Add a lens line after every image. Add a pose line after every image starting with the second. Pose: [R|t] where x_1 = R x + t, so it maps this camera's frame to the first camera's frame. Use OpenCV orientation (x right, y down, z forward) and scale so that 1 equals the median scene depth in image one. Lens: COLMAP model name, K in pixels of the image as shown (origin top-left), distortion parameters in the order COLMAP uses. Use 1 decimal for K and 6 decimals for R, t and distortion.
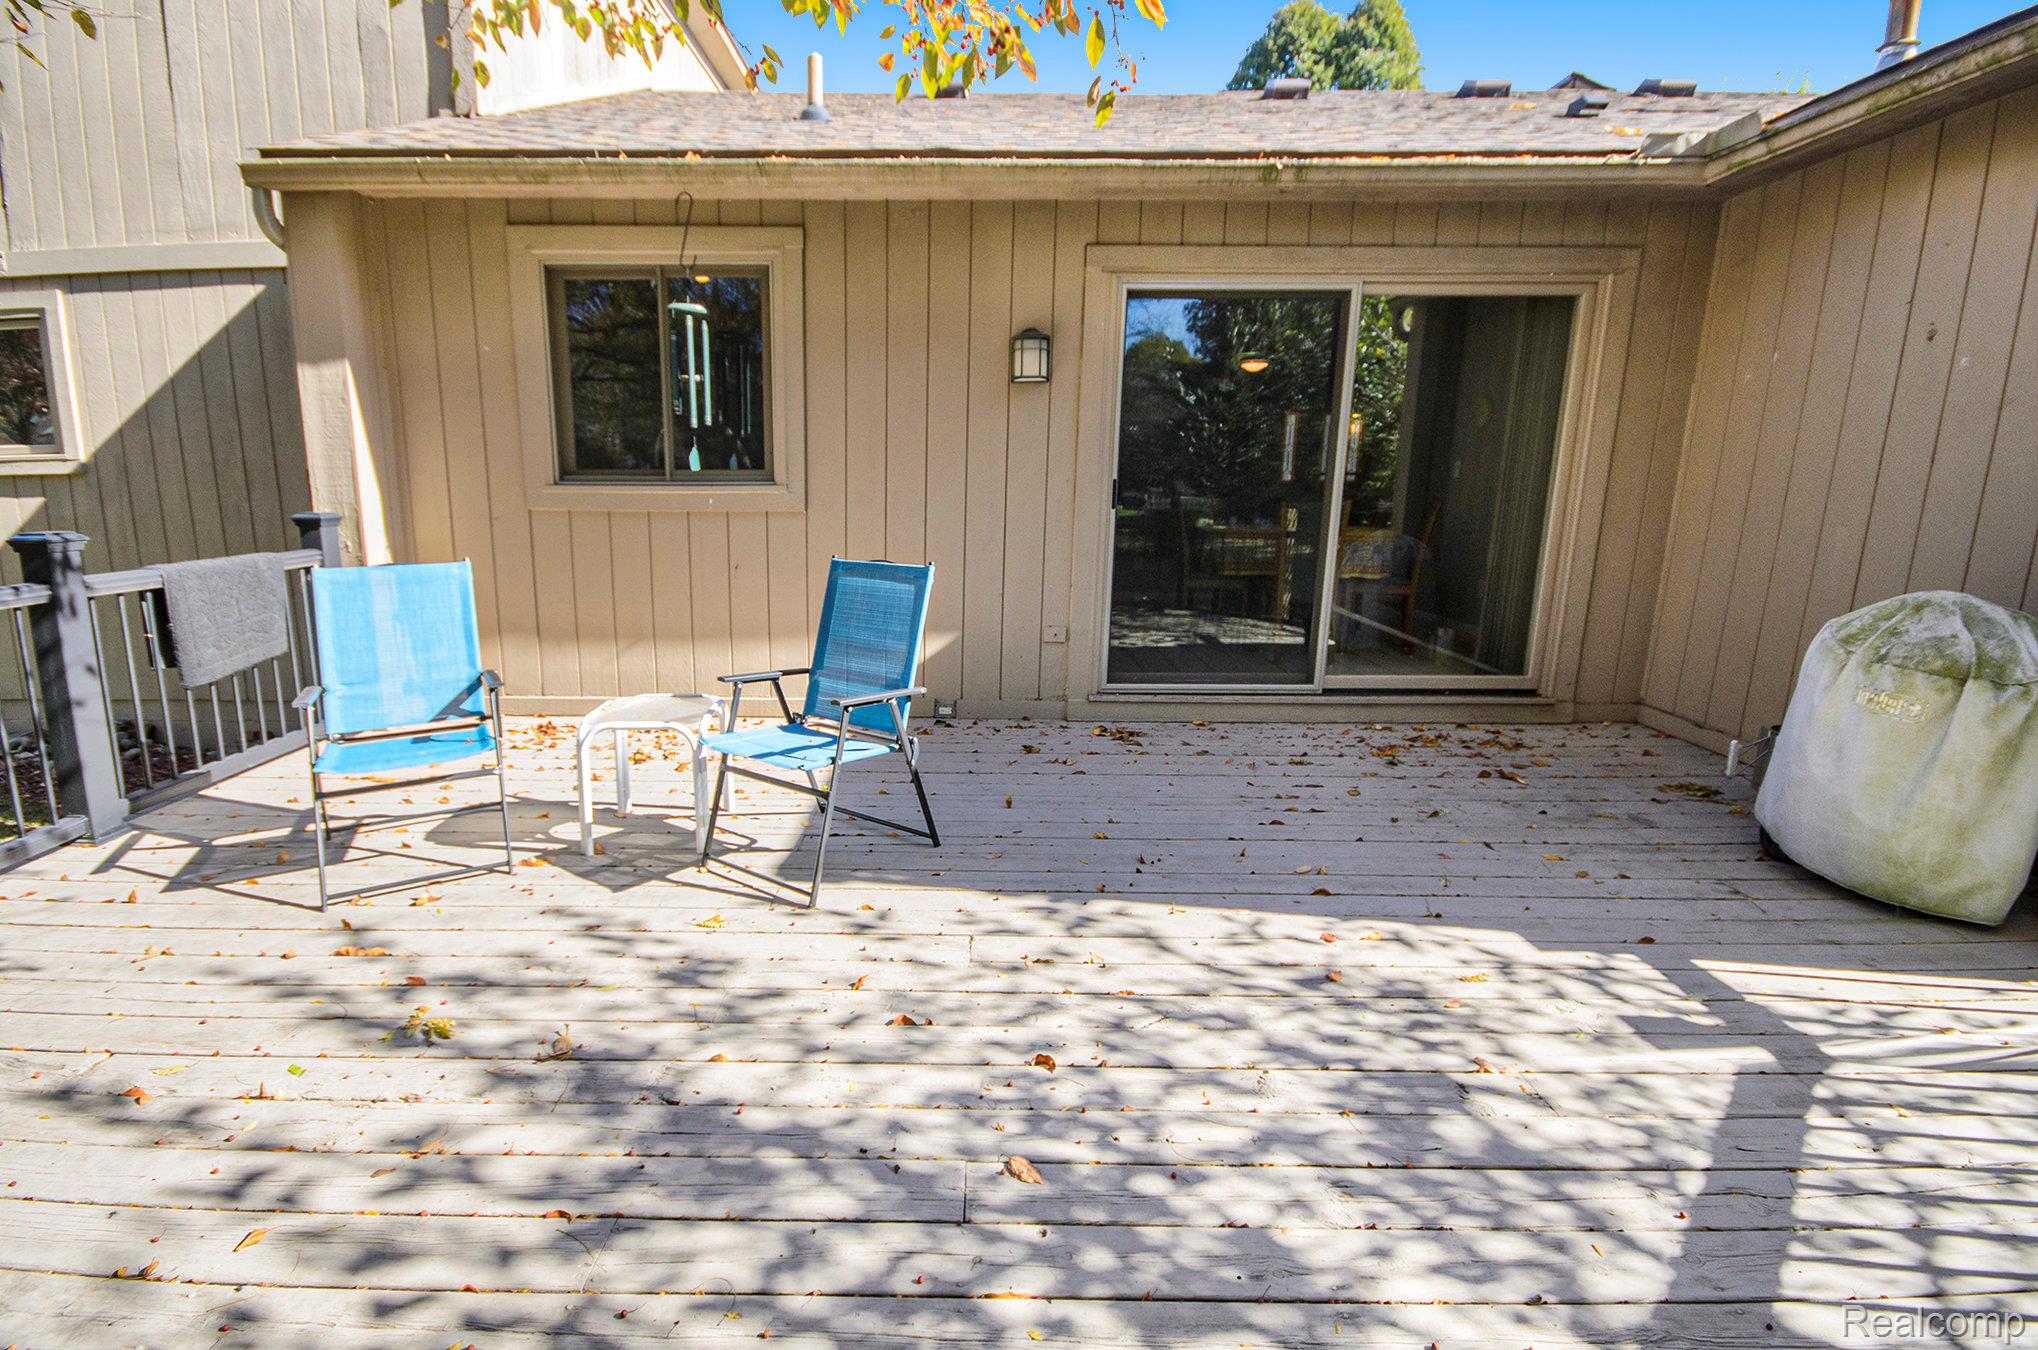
lens RADIAL K [[889.3, 0, 1019.0], [0, 889.3, 675.0], [0, 0, 1]] dist [-0.005277, -0.000652]
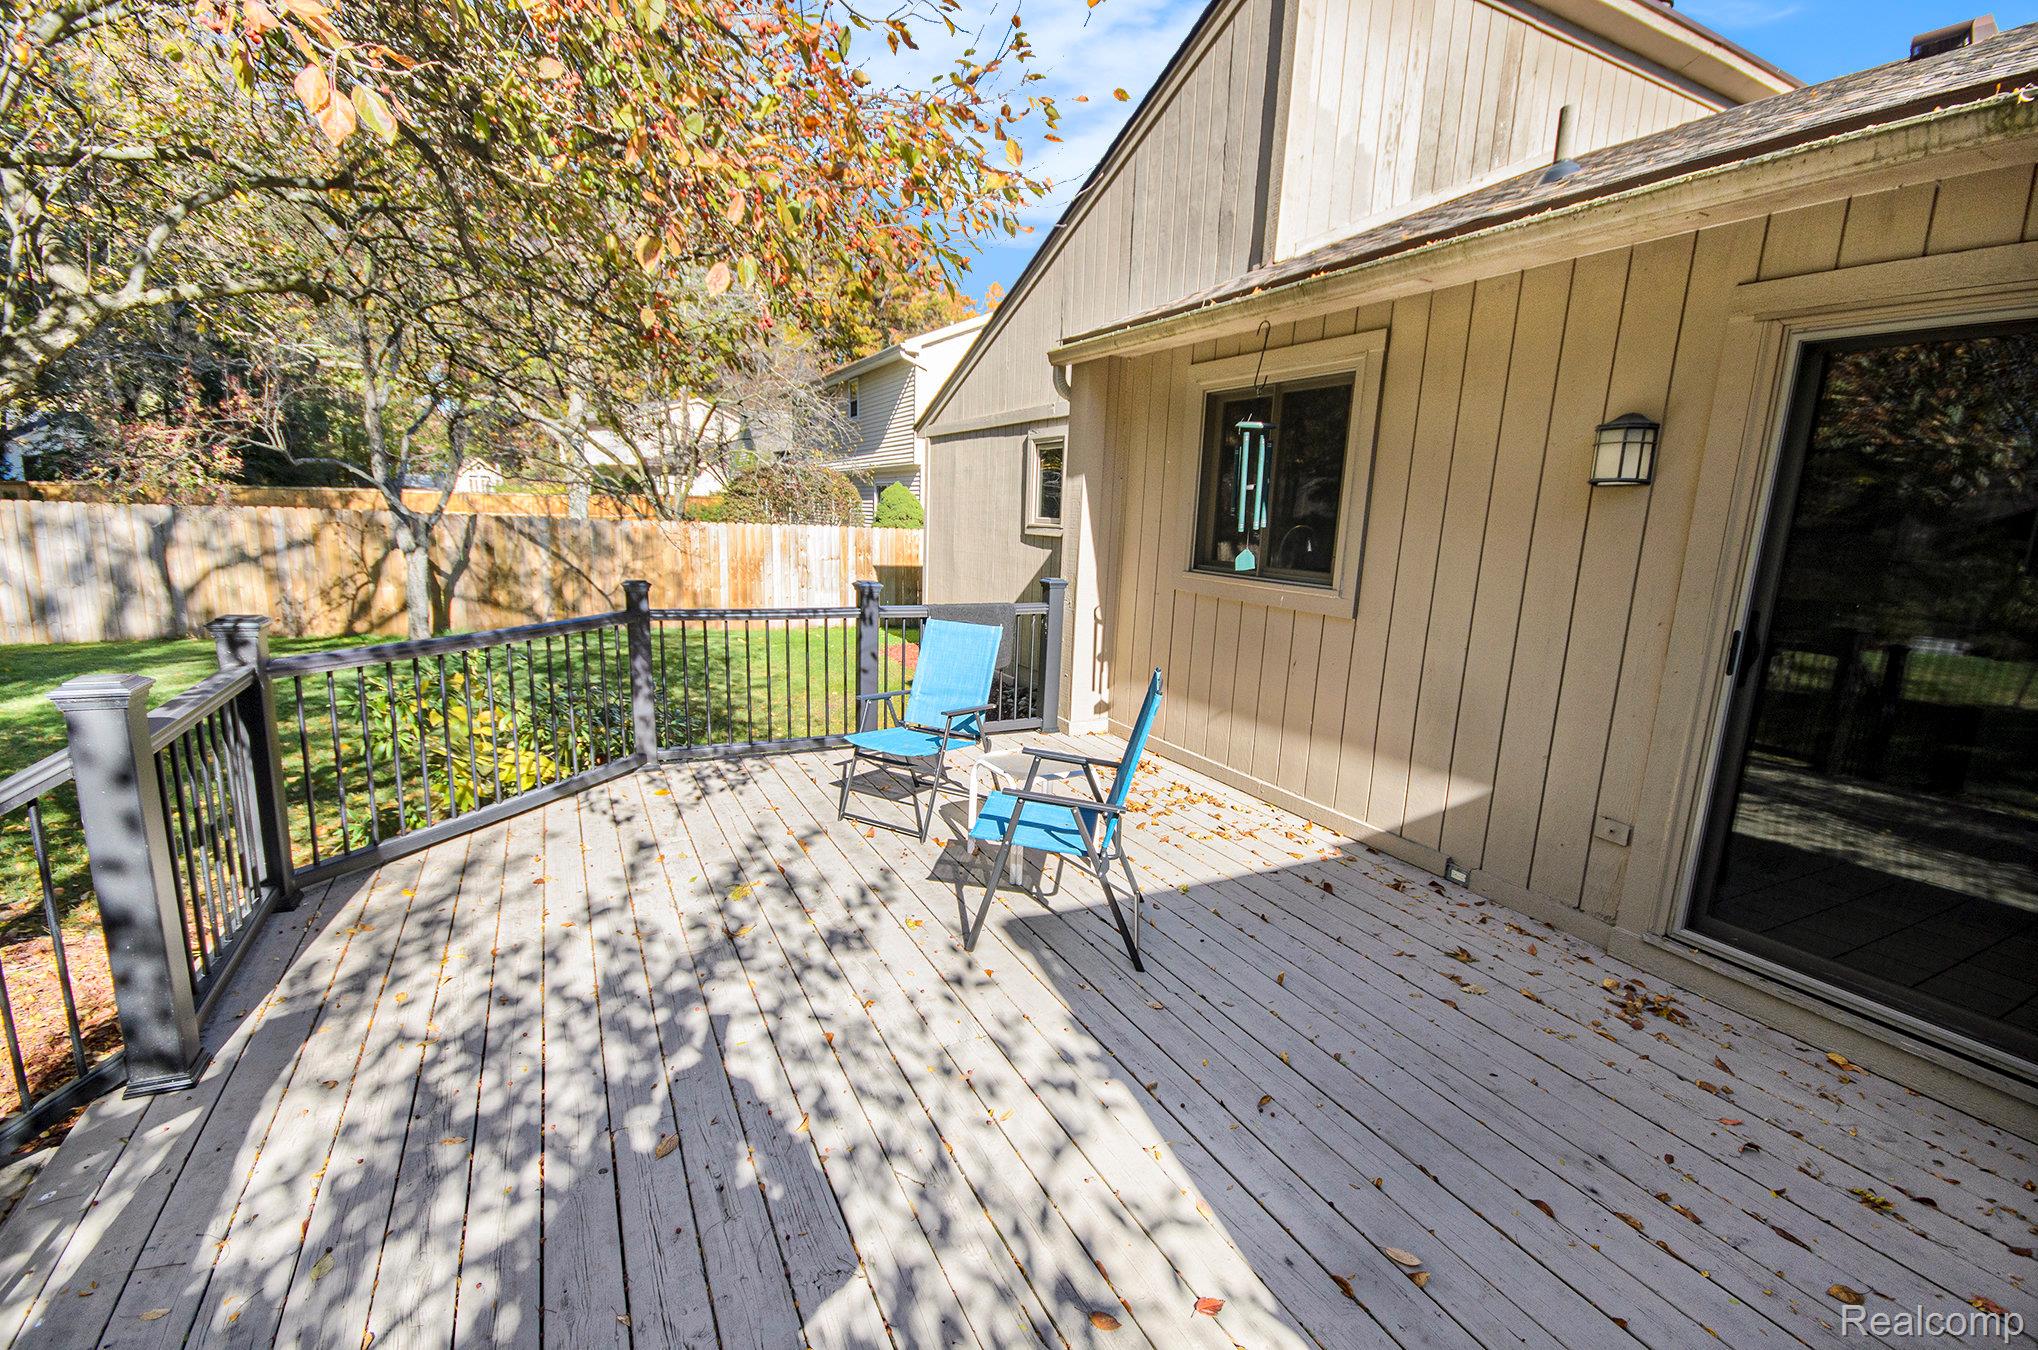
lens RADIAL K [[890.2, 0, 1019.0], [0, 890.2, 675.0], [0, 0, 1]] dist [-0.000488, -0.000575]
pose [[0.471561, 0.179501, -0.863371, 0.513402], [-0.237707, 0.968697, 0.071566, -0.131711], [0.849191, 0.171482, 0.499468, 0.275921]]
